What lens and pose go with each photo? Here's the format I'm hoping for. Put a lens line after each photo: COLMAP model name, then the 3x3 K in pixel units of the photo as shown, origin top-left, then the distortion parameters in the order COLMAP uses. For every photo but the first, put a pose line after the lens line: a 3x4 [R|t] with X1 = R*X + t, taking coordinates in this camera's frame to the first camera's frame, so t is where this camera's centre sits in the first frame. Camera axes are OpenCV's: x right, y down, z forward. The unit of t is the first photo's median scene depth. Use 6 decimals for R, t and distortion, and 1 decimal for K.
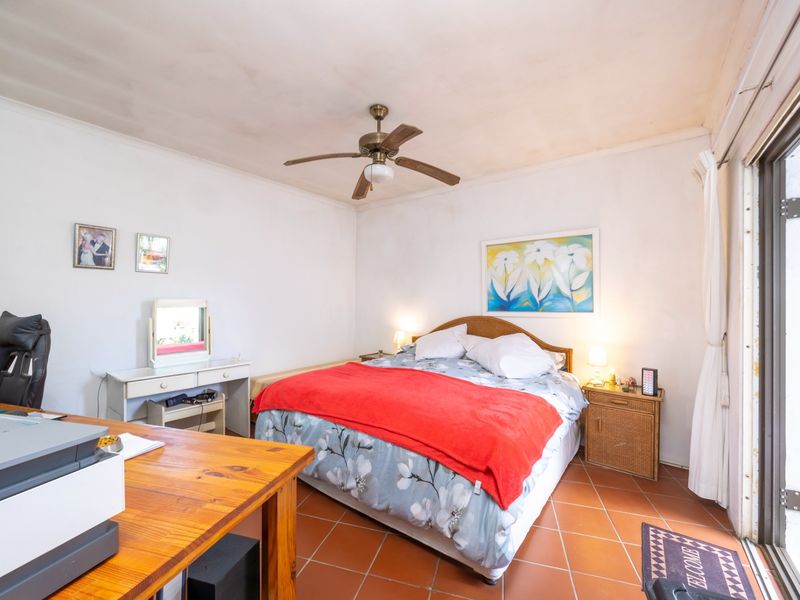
lens RADIAL K [[332.1, 0, 400.0], [0, 332.1, 300.0], [0, 0, 1]] dist [-0.000146, -0.000045]
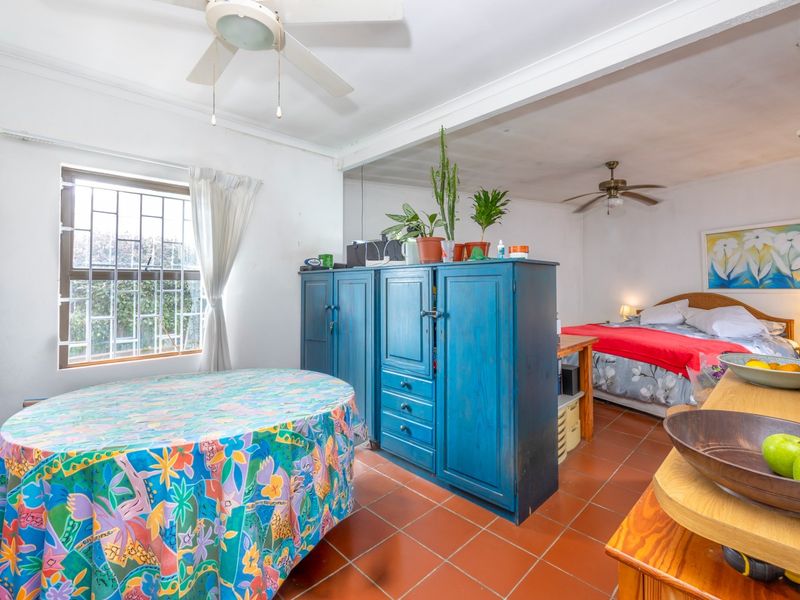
lens RADIAL K [[410.5, 0, 401.3], [0, 410.5, 275.9], [0, 0, 1]] dist [-0.000323, -0.000061]
pose [[0.890975, -0.017100, -0.453730, -0.059200], [0.011813, 0.999825, -0.014485, -0.004156], [0.453899, 0.007545, 0.891021, -0.918608]]
